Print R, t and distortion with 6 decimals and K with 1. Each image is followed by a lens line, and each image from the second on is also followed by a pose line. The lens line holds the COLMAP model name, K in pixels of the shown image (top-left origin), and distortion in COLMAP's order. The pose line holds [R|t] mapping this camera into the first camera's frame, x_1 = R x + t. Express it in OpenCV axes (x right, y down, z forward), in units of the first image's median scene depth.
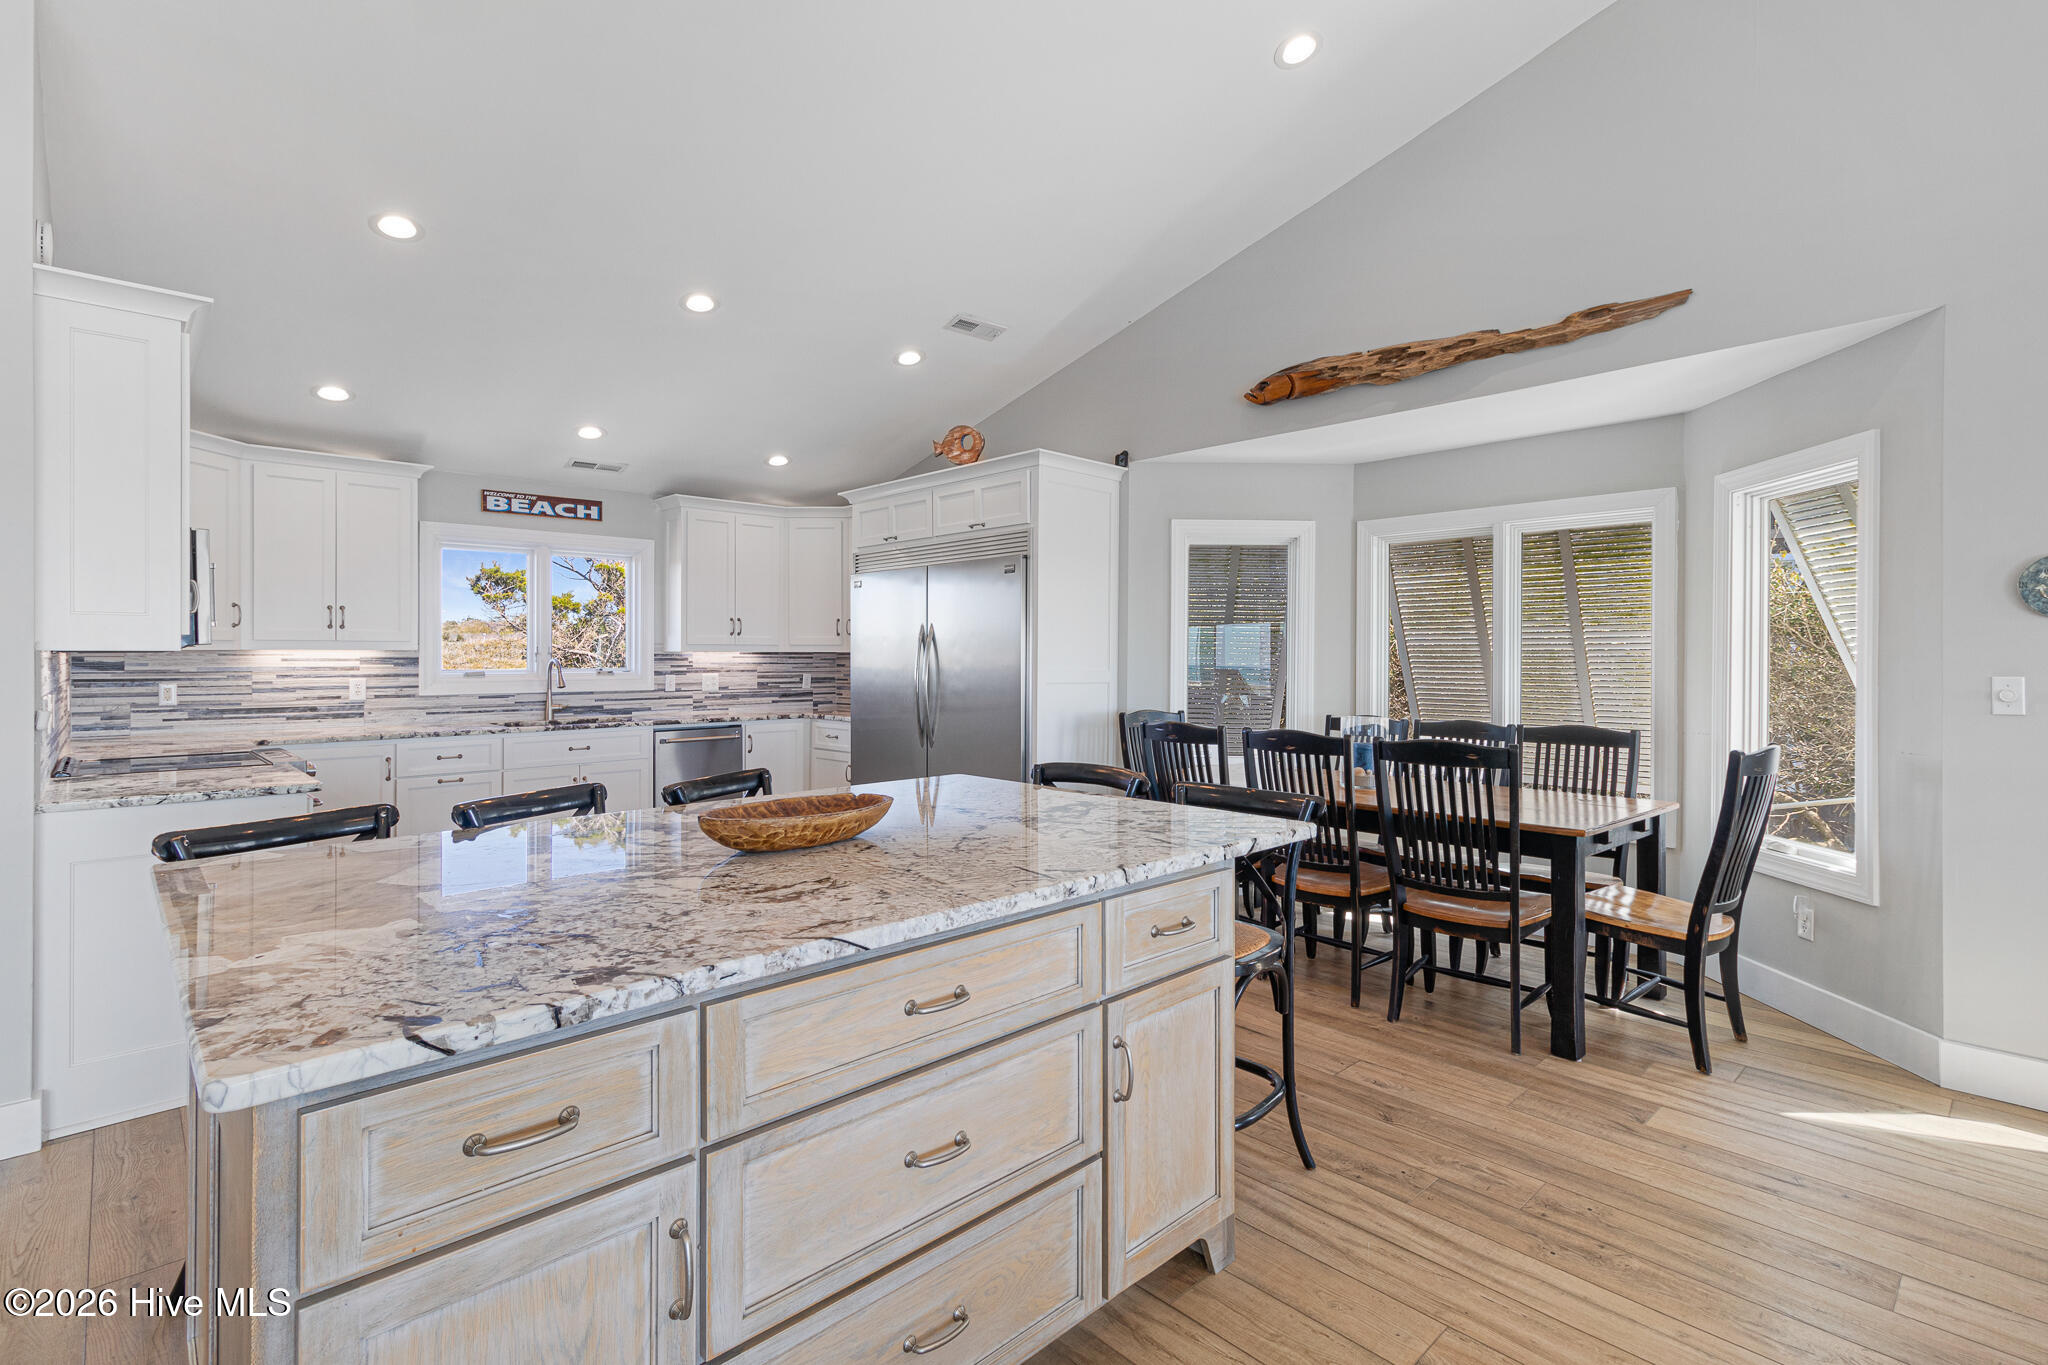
lens RADIAL K [[965.5, 0, 1025.9], [0, 965.5, 665.9], [0, 0, 1]] dist [0.017039, -0.000111]
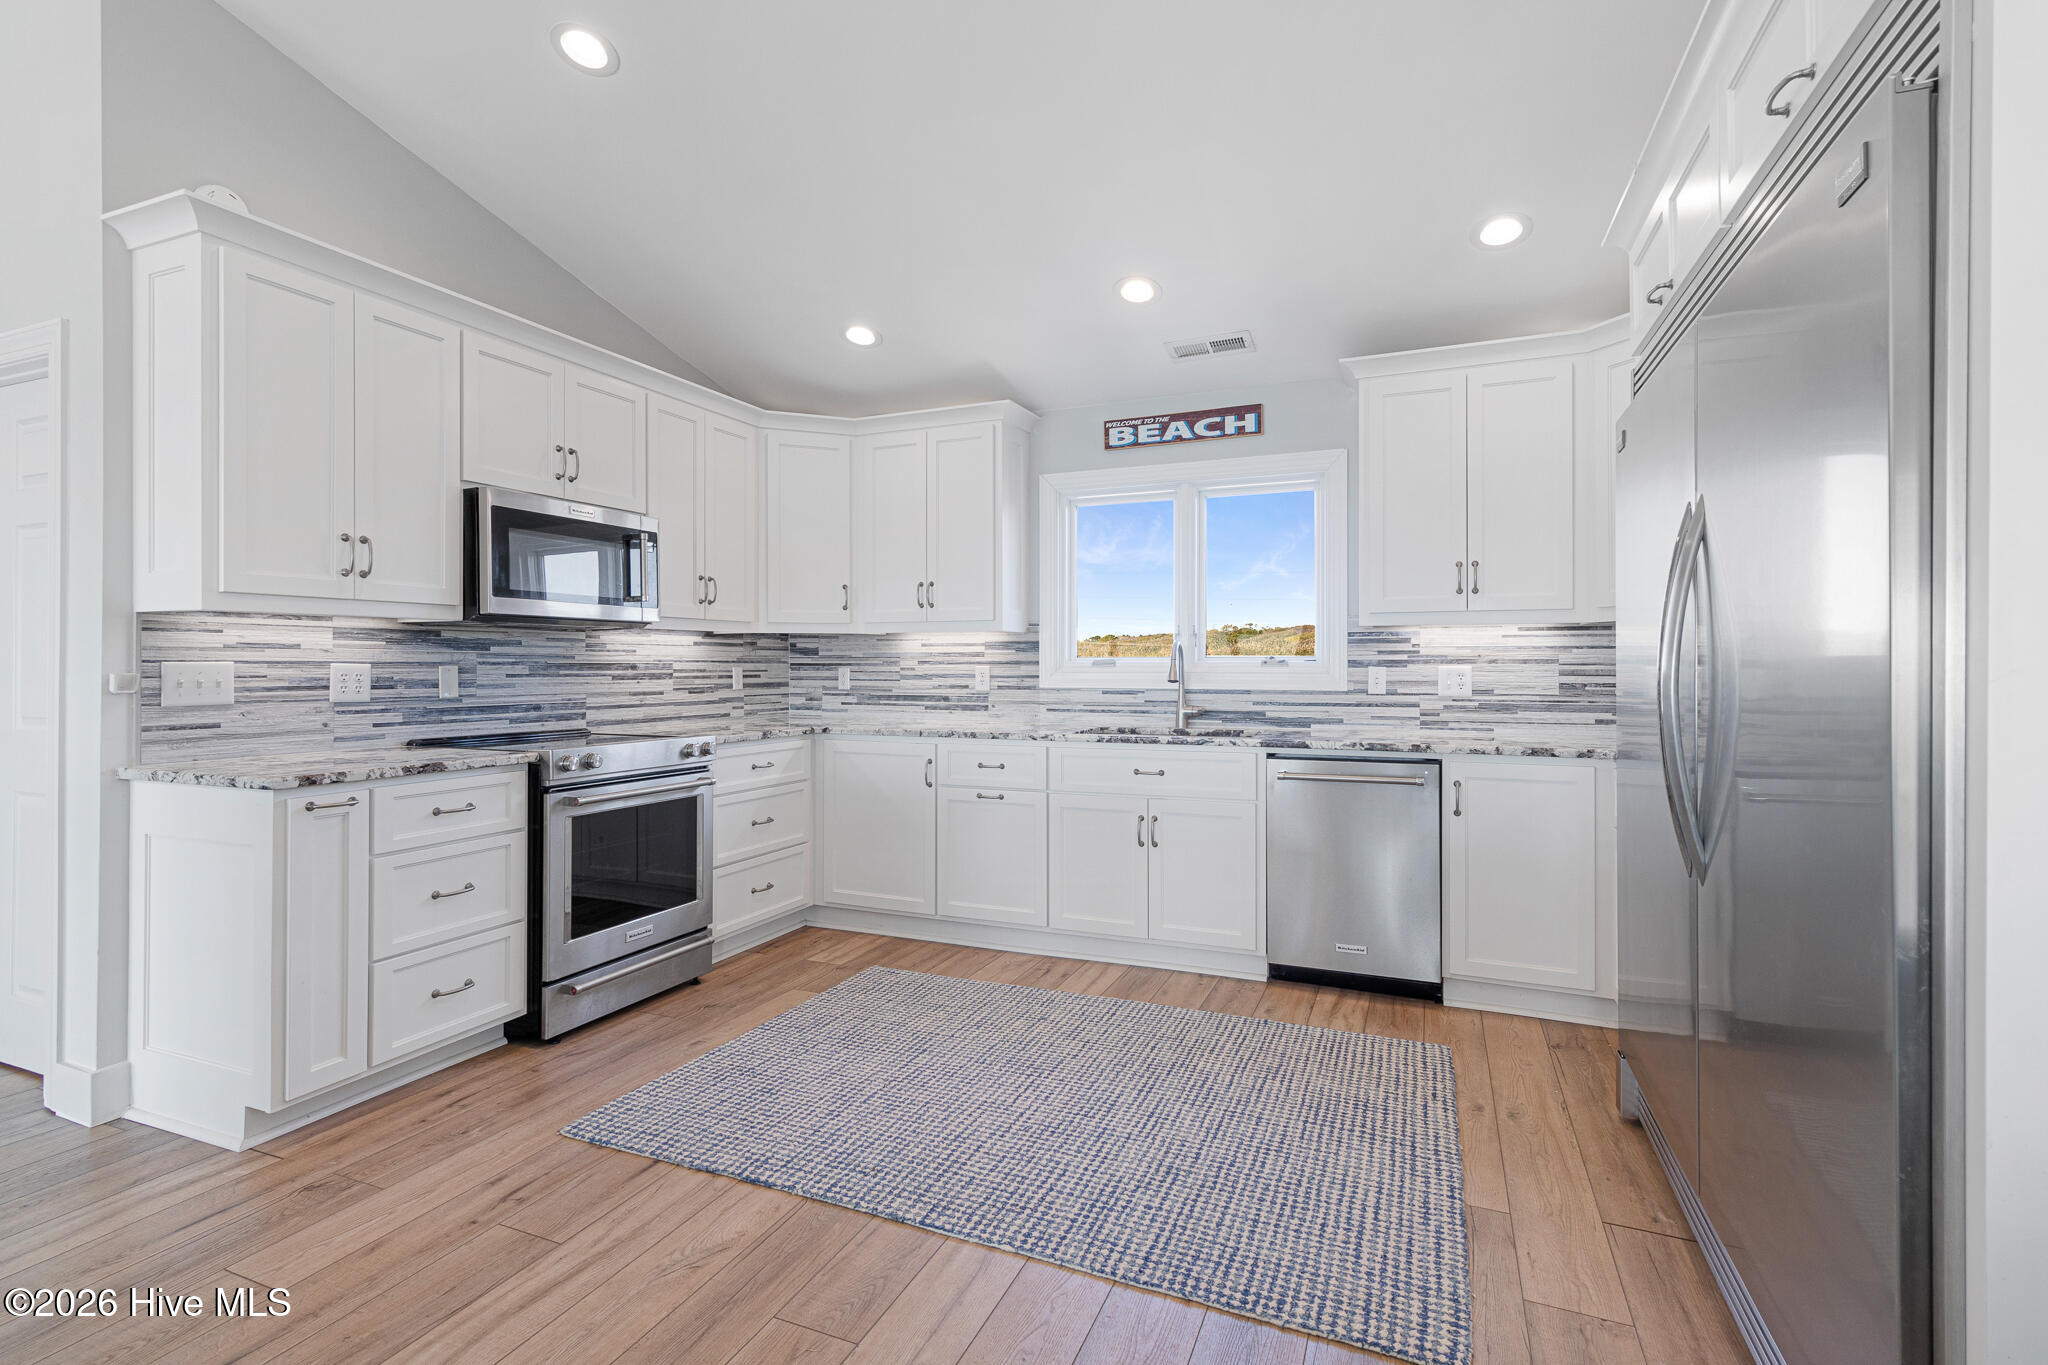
lens RADIAL K [[965.5, 0, 998.7], [0, 965.5, 641.3], [0, 0, 1]] dist [0.017039, -0.000111]
pose [[0.388721, -0.028588, -0.920912, 0.110165], [-0.012042, 0.999276, -0.036103, 0.021192], [0.921277, 0.025124, 0.388095, 0.650933]]
